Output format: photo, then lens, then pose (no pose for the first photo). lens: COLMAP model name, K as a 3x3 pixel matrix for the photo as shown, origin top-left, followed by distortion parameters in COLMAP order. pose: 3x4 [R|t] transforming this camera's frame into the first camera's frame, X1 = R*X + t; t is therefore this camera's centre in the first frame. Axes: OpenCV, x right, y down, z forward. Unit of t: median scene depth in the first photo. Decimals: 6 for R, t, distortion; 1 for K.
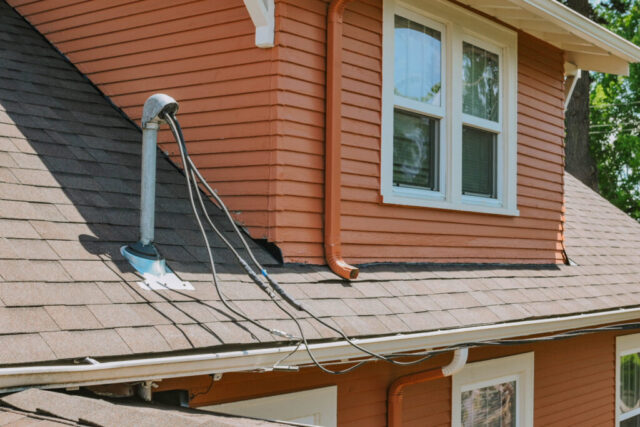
lens RADIAL K [[969.3, 0, 320.0], [0, 969.3, 213.5], [0, 0, 1]] dist [-0.047919, -0.127043]
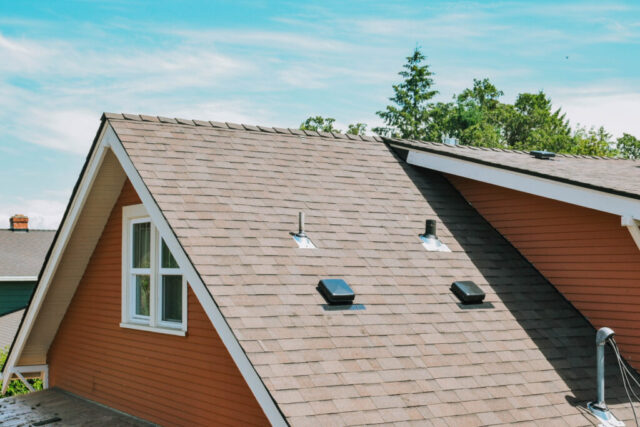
lens RADIAL K [[969.3, 0, 320.0], [0, 969.3, 213.5], [0, 0, 1]] dist [-0.047919, -0.127043]
pose [[0.930608, -0.034416, -0.364396, 0.019279], [0.029800, 0.999389, -0.018286, -0.313043], [0.364802, 0.006158, 0.931065, -0.991061]]
